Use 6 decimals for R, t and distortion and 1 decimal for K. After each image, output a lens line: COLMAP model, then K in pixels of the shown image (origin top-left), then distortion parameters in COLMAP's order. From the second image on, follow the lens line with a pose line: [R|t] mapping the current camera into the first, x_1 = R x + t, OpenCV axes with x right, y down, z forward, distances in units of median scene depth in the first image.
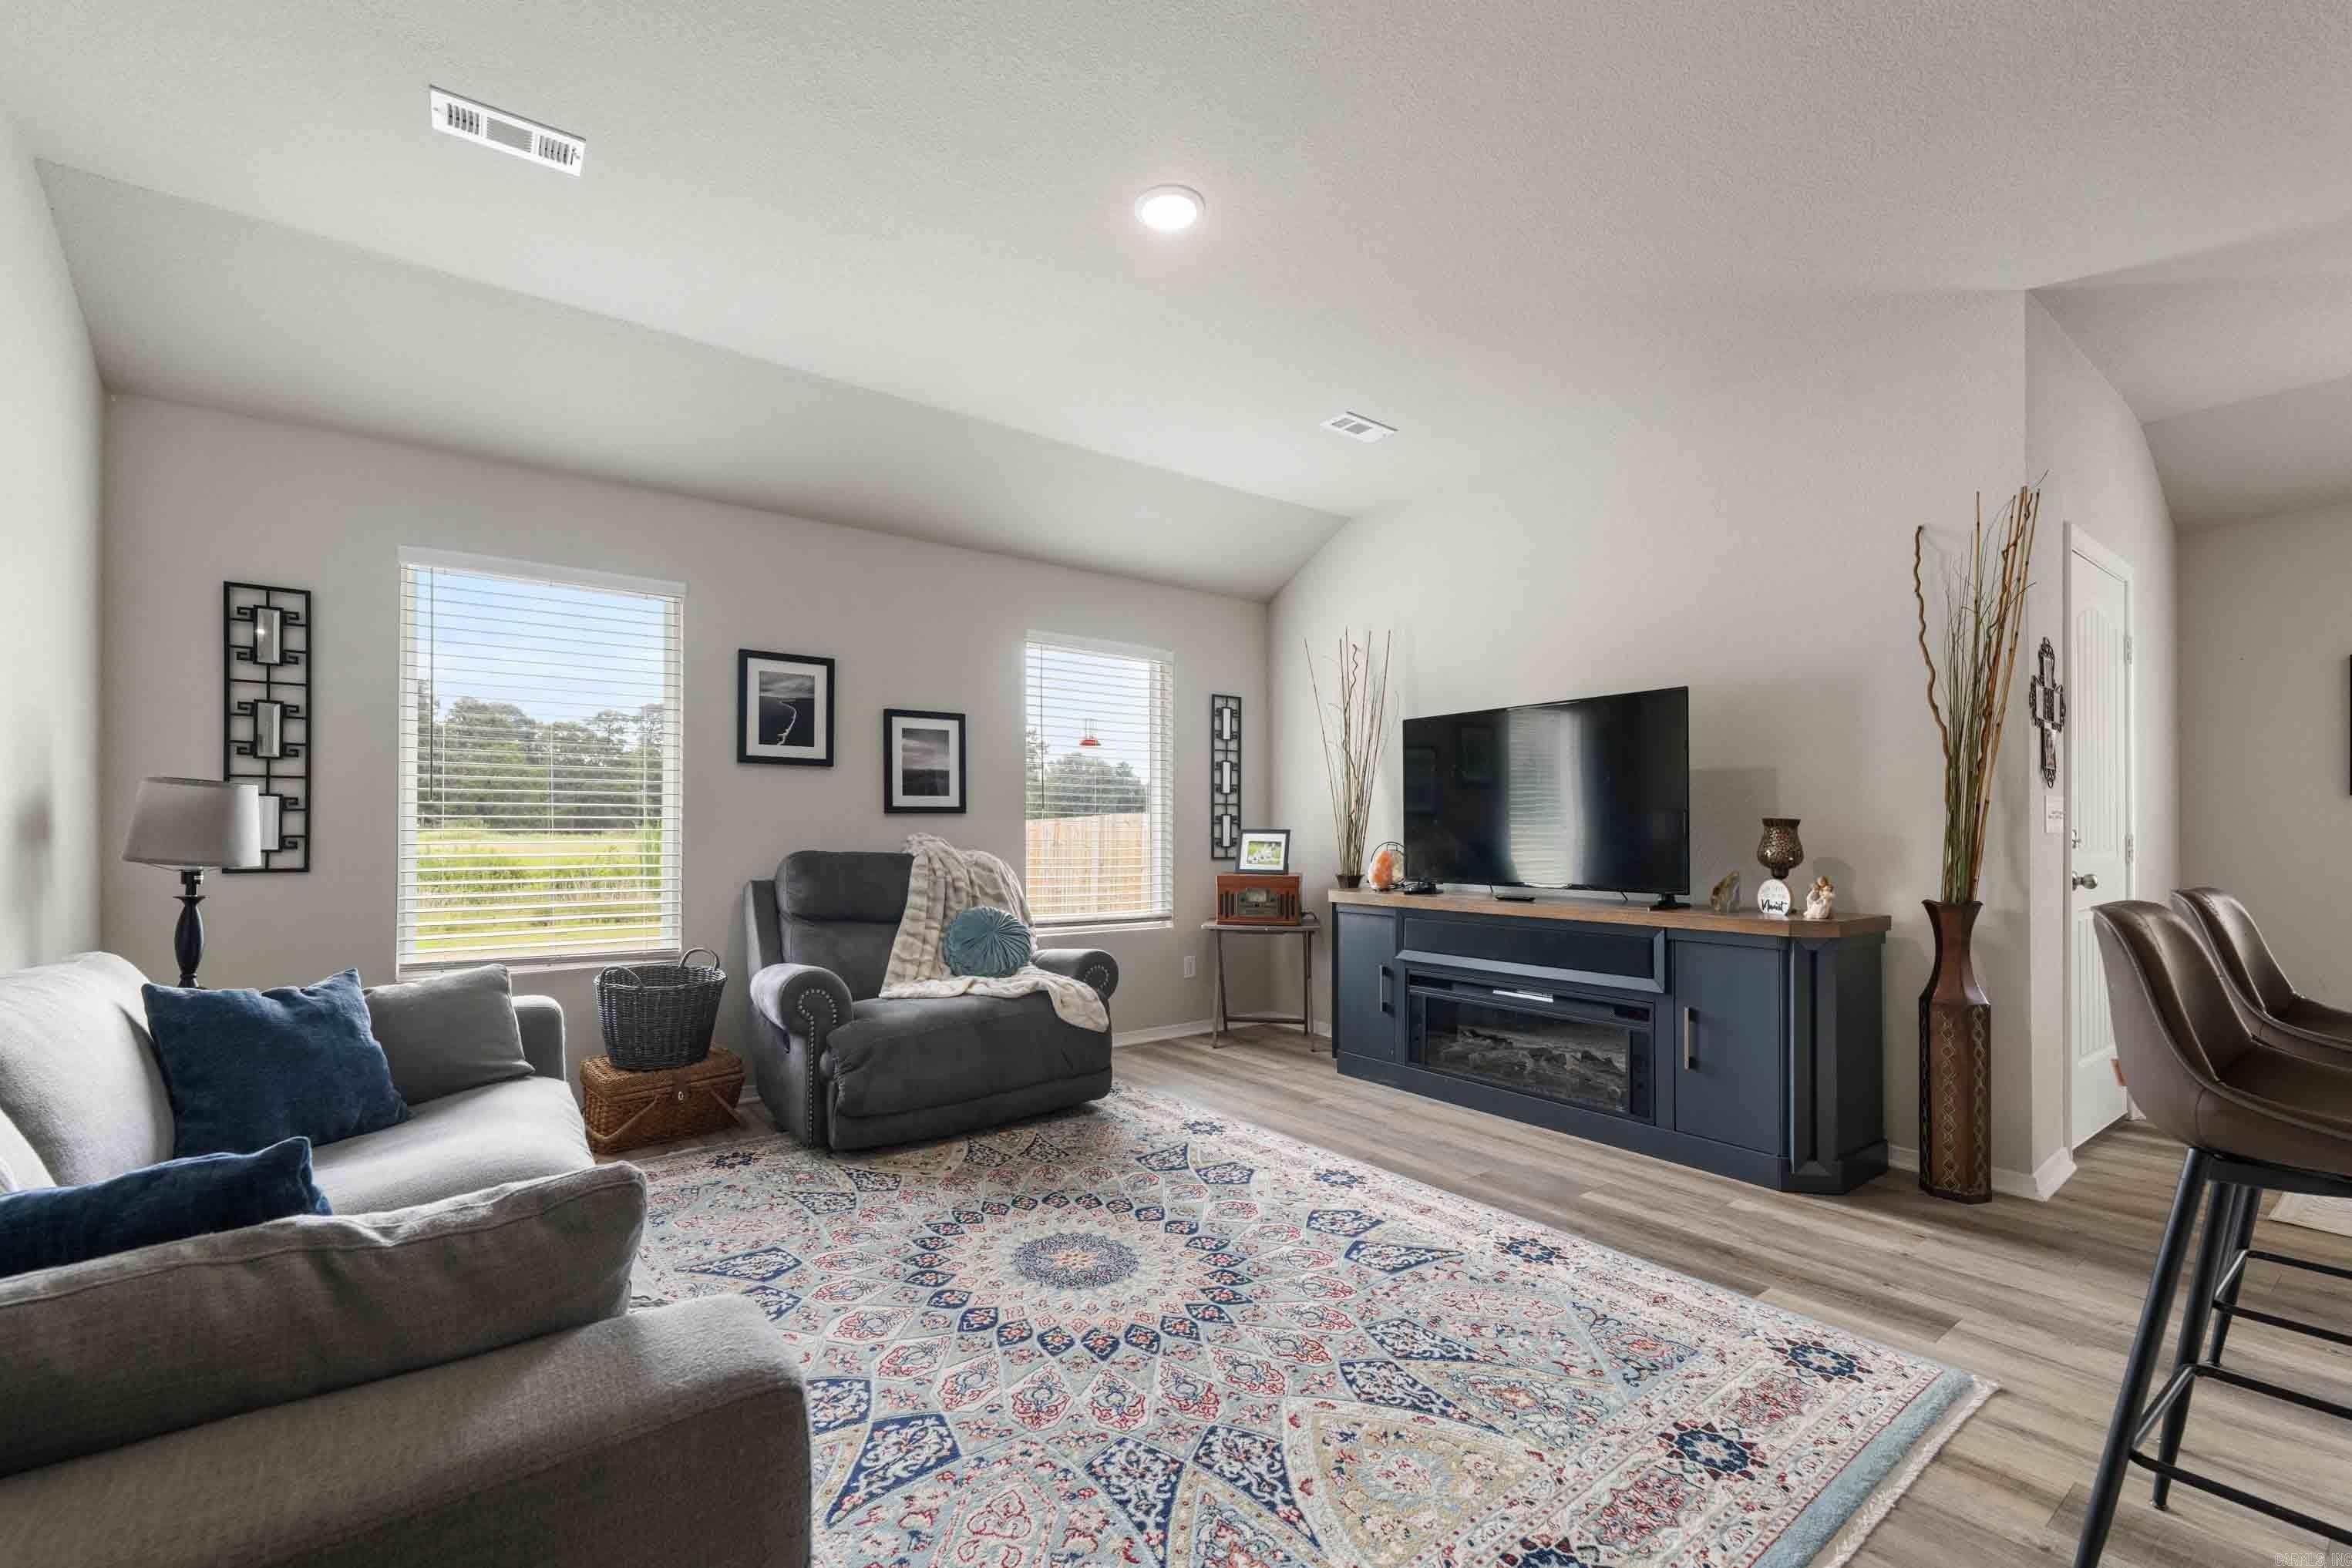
lens RADIAL K [[986.8, 0, 1179.4], [0, 986.8, 822.2], [0, 0, 1]] dist [0.009371, -0.003385]
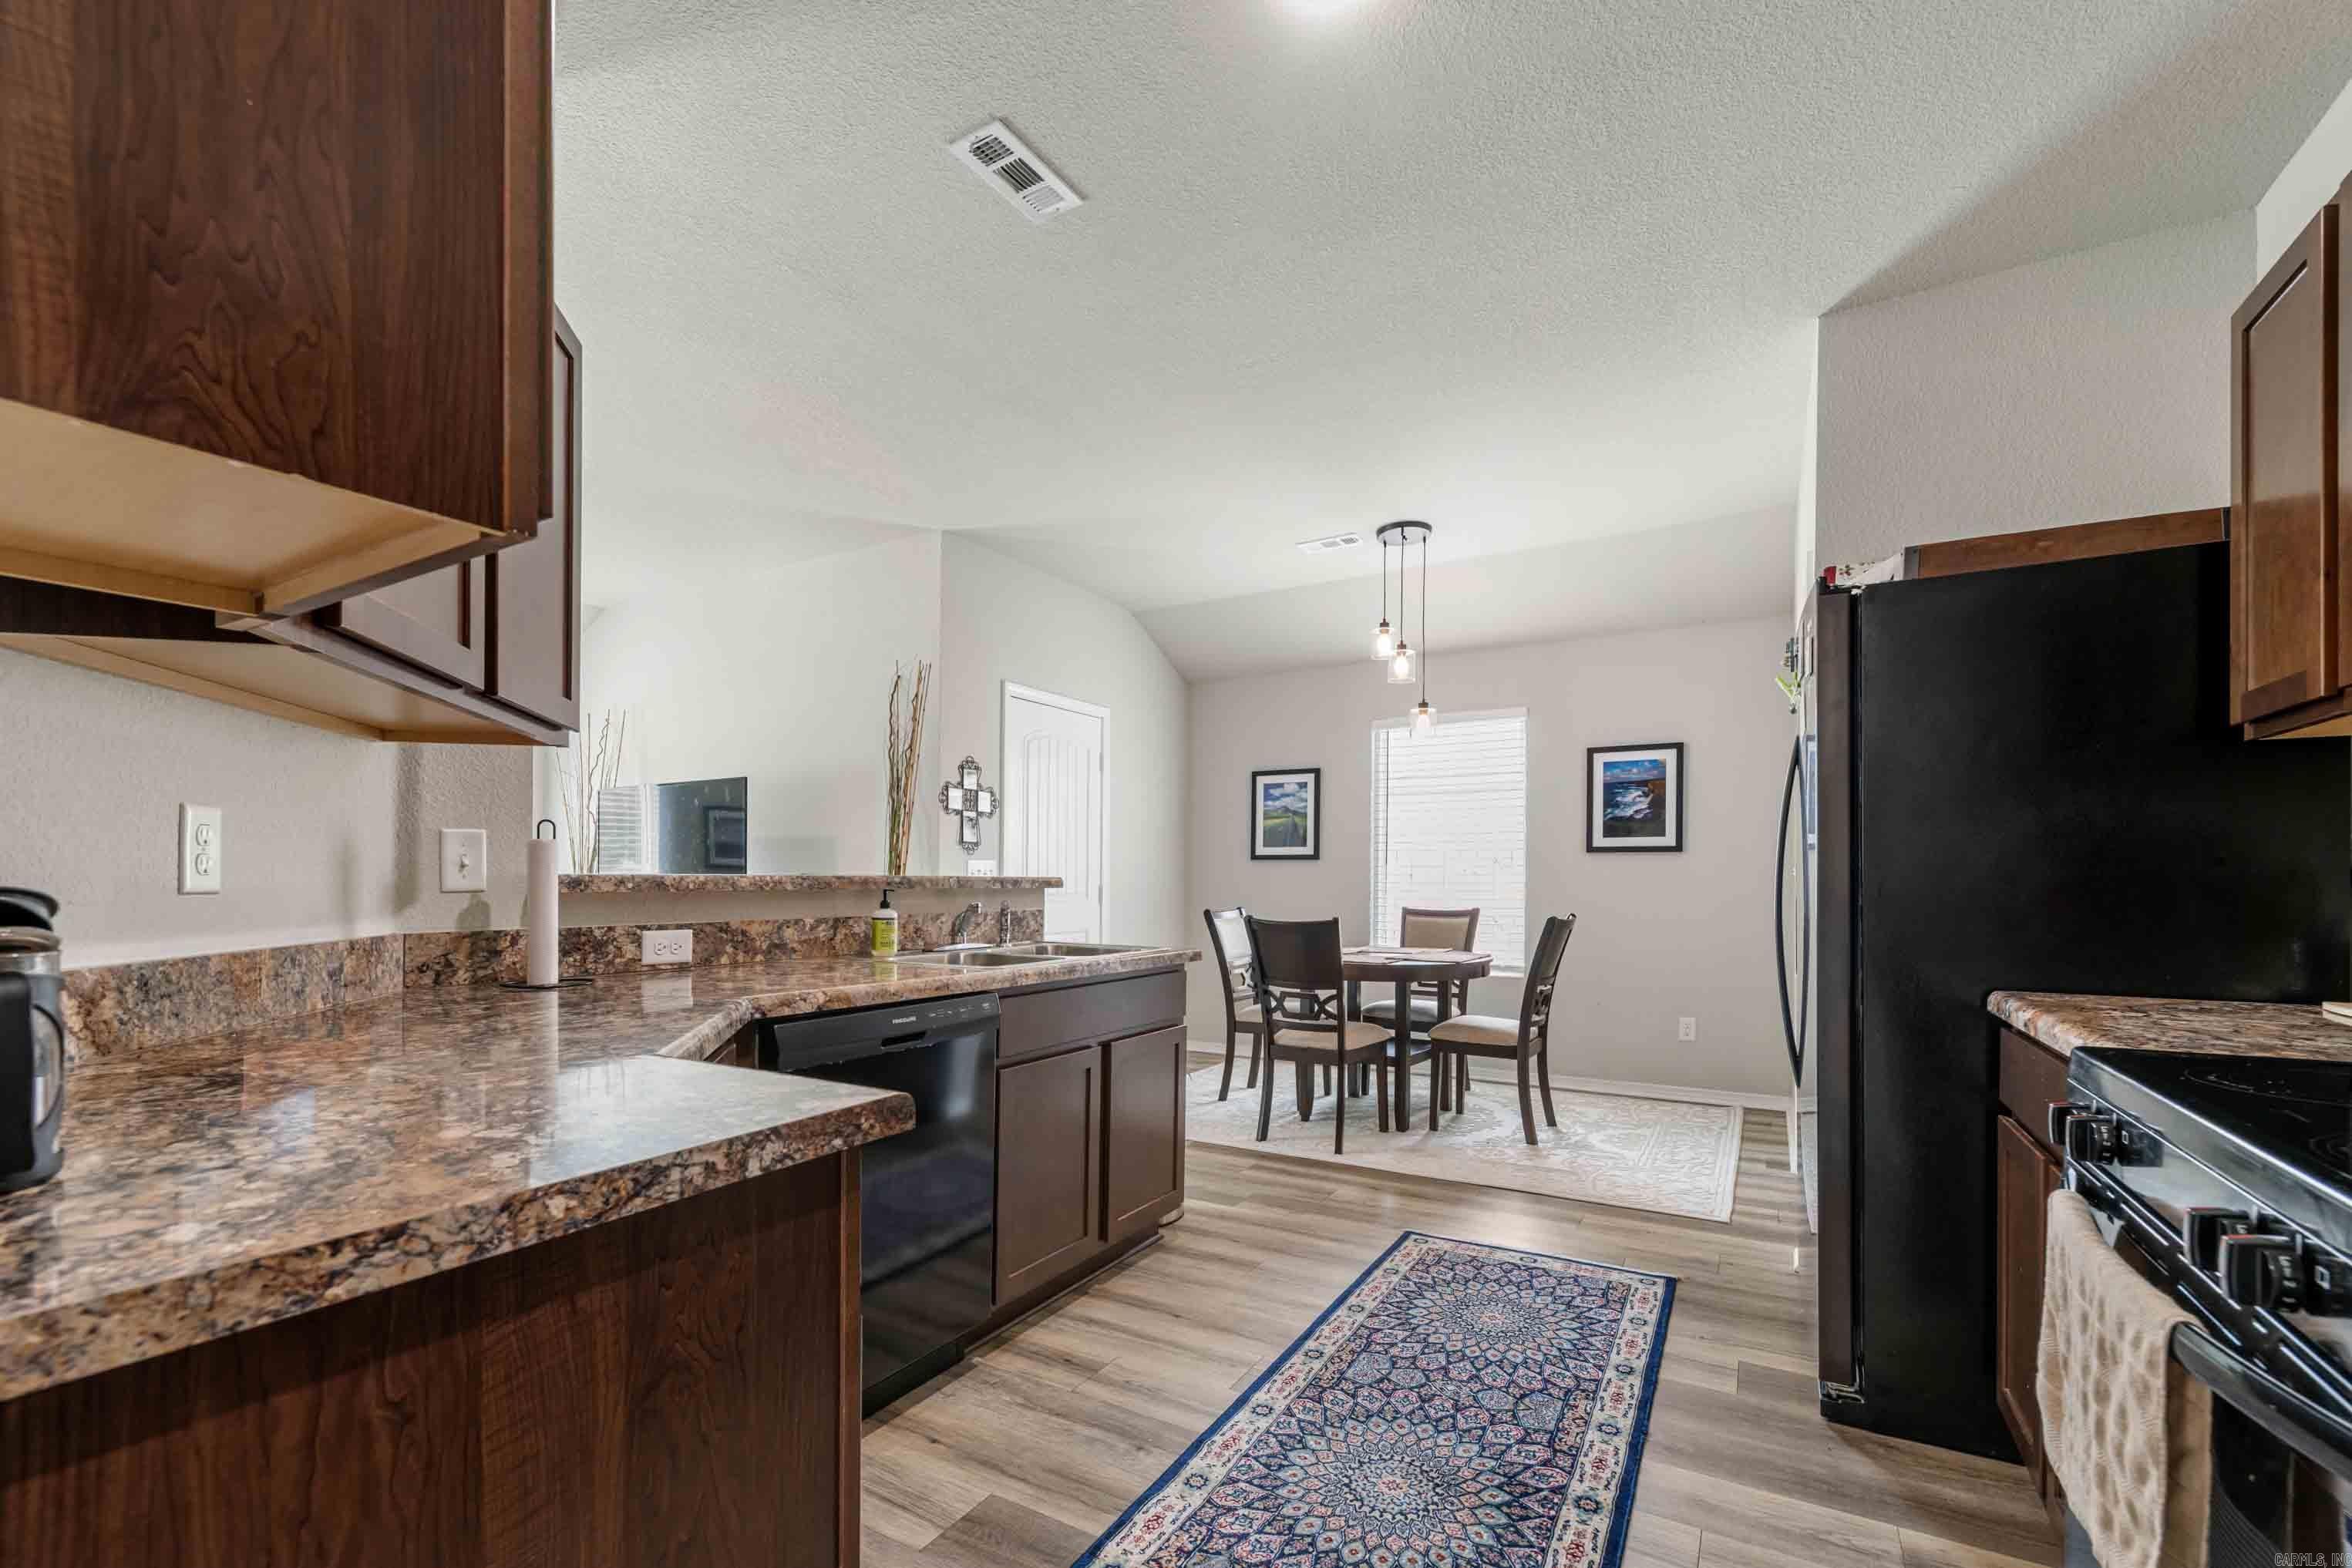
lens RADIAL K [[986.8, 0, 1194.7], [0, 986.8, 878.0], [0, 0, 1]] dist [0.009371, -0.003385]
pose [[0.920239, 0.004151, 0.391335, 0.581584], [-0.006773, 0.999963, 0.005320, -0.009393], [-0.391299, -0.007546, 0.920233, -0.525655]]
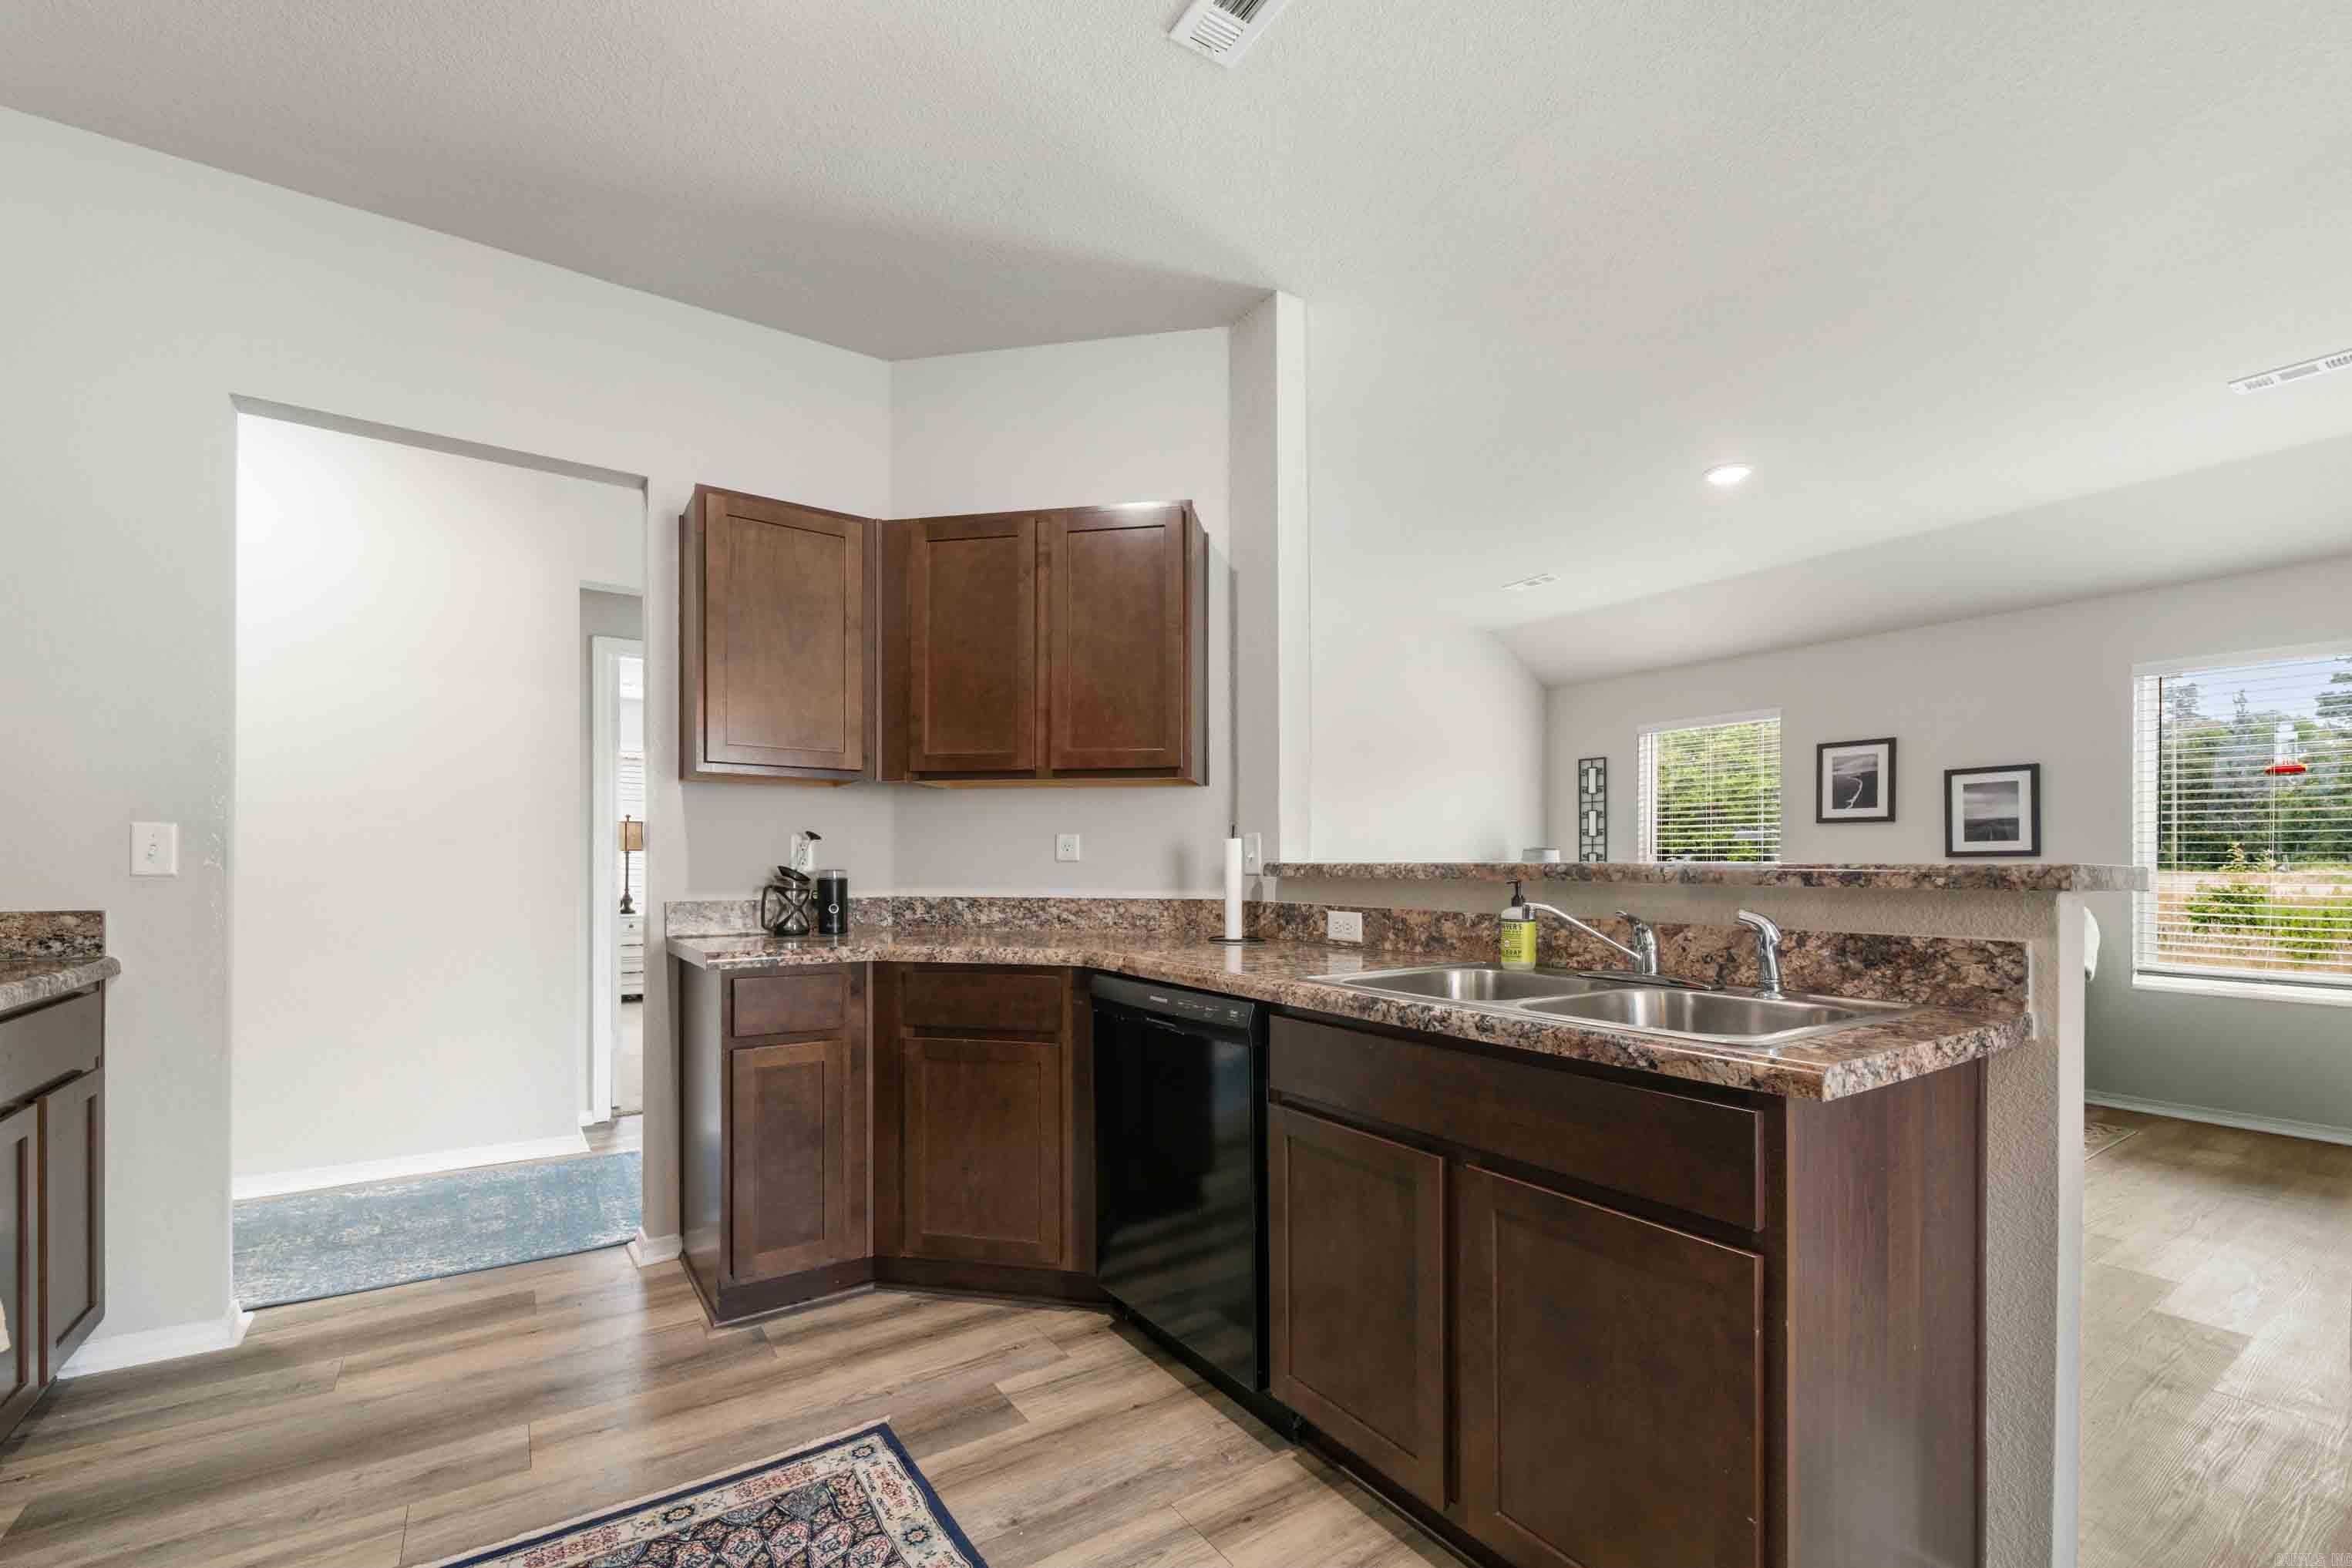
lens RADIAL K [[986.8, 0, 1142.1], [0, 986.8, 862.6], [0, 0, 1]] dist [0.009371, -0.003385]
pose [[-0.069503, -0.001942, -0.997580, 1.314408], [0.003402, 0.999992, -0.002184, -0.004575], [0.997576, -0.003545, -0.069496, 0.153119]]
